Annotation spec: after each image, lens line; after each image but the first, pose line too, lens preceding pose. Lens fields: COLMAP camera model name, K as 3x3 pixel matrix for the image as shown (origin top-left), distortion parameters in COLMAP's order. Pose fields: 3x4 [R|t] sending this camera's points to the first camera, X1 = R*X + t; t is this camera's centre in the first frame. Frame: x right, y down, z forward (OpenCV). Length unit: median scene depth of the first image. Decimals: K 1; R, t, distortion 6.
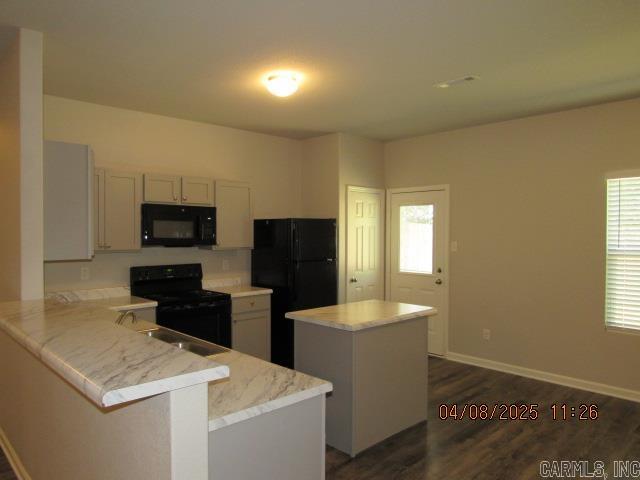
lens RADIAL K [[455.8, 0, 322.9], [0, 455.8, 246.8], [0, 0, 1]] dist [-0.014735, -0.006872]
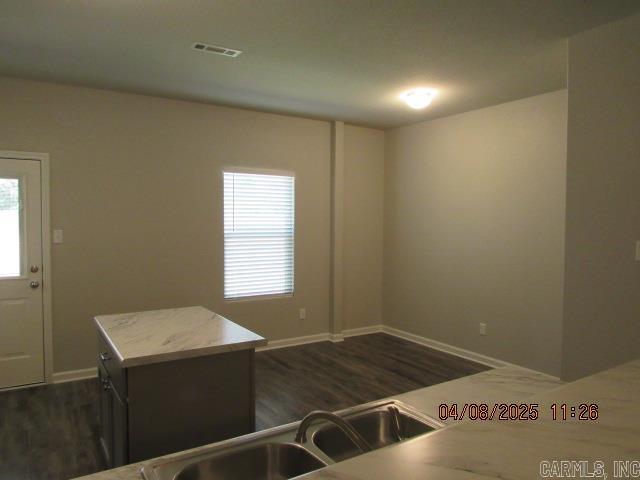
lens RADIAL K [[455.8, 0, 322.1], [0, 455.8, 241.9], [0, 0, 1]] dist [-0.014735, -0.006872]
pose [[0.222329, -0.051138, 0.973630, -0.357232], [0.026131, 0.998577, 0.046481, -0.014859], [-0.974621, 0.015107, 0.223349, 0.389838]]
